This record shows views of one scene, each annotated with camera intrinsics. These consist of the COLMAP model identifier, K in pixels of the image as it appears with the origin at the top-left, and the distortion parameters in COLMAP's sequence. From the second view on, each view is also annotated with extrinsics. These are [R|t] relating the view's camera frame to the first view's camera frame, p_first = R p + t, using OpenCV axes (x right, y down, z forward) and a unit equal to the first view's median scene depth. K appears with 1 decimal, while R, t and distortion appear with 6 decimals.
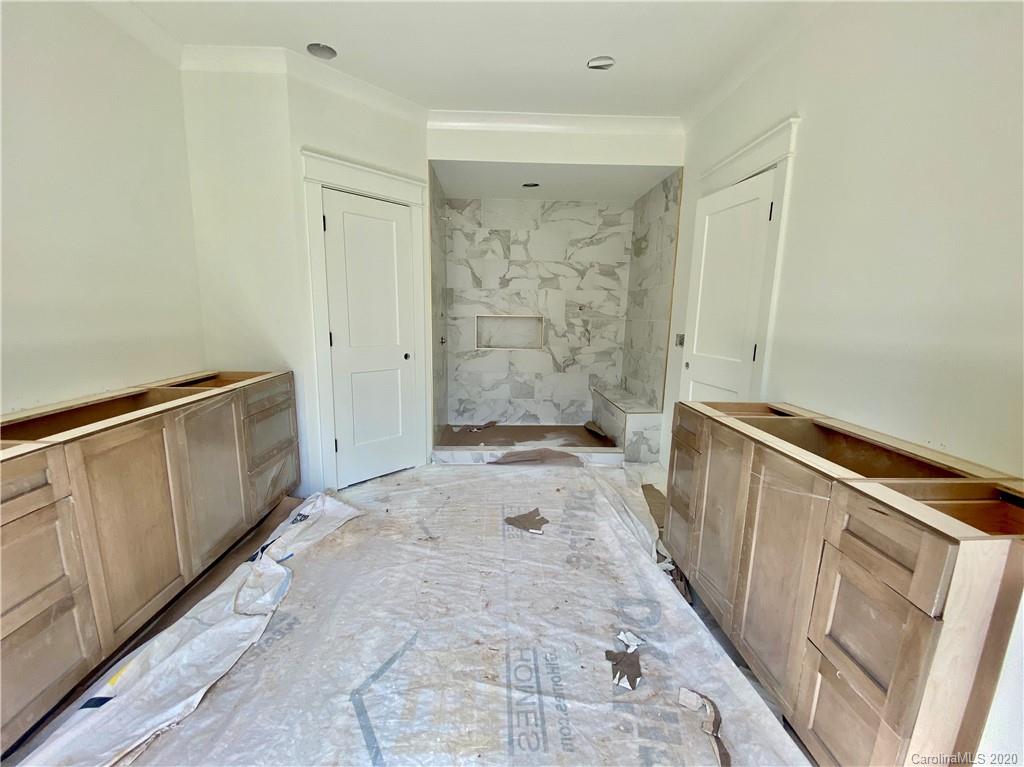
lens RADIAL K [[417.3, 0, 509.5], [0, 417.3, 387.9], [0, 0, 1]] dist [0.029992, -0.022430]
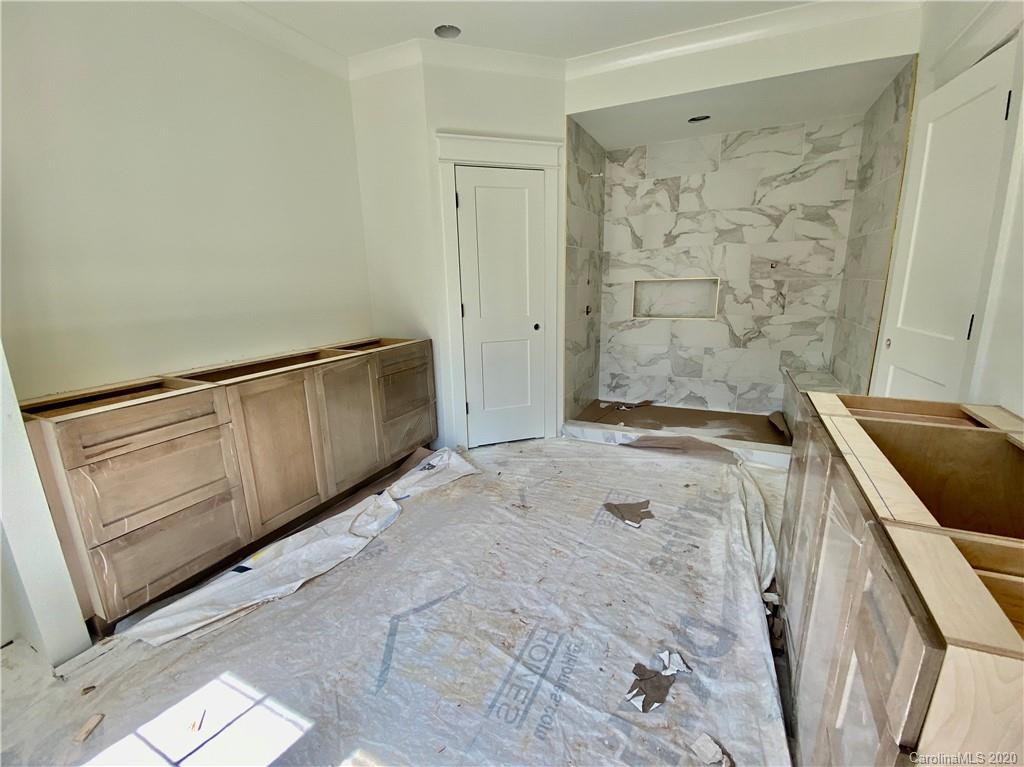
lens RADIAL K [[445.2, 0, 512.0], [0, 445.2, 383.5], [0, 0, 1]] dist [0.039405, -0.029488]
pose [[0.889464, 0.069877, -0.451632, 0.231376], [-0.046153, 0.996924, 0.063348, -0.004472], [0.454669, -0.035501, 0.889953, 0.038193]]
